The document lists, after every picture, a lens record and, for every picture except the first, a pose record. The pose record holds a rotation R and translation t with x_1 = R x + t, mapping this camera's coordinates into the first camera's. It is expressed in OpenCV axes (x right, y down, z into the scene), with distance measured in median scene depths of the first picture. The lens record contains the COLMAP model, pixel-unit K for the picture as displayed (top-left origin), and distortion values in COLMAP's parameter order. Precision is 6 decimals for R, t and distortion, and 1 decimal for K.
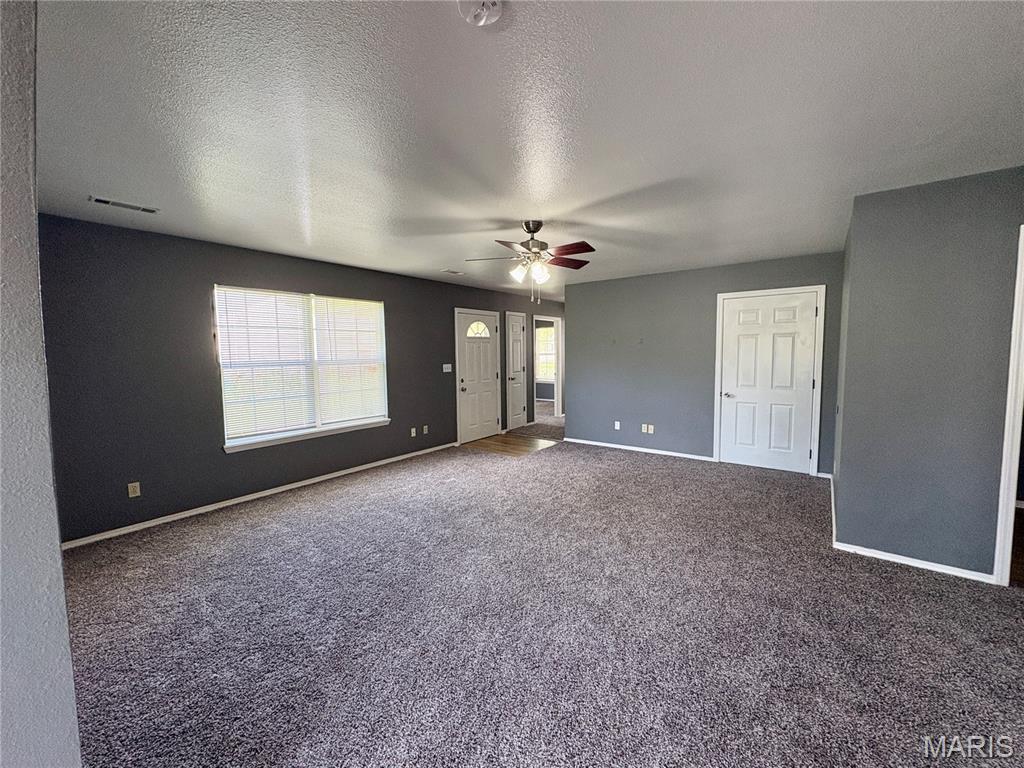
lens RADIAL K [[408.1, 0, 513.3], [0, 408.1, 379.2], [0, 0, 1]] dist [0.001068, 0.000366]
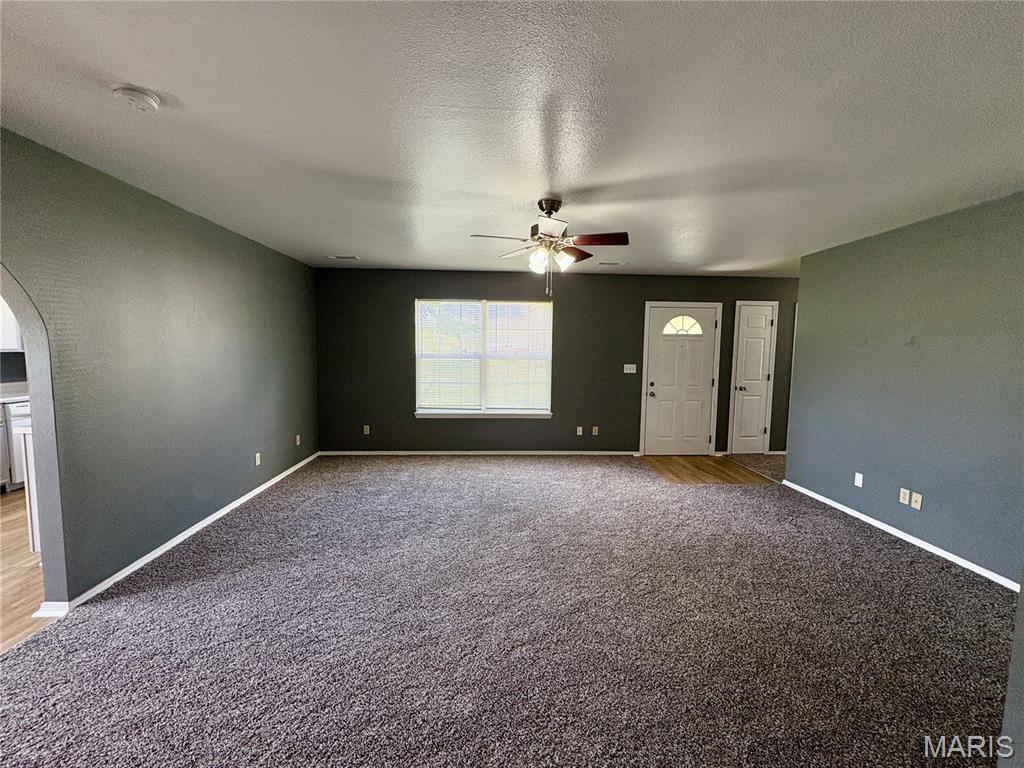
lens RADIAL K [[408.1, 0, 509.4], [0, 408.1, 381.5], [0, 0, 1]] dist [0.001068, 0.000366]
pose [[0.645028, 0.082779, -0.759662, 0.389469], [-0.073834, 0.996215, 0.045864, -0.022451], [0.760584, 0.026505, 0.648698, 0.222456]]
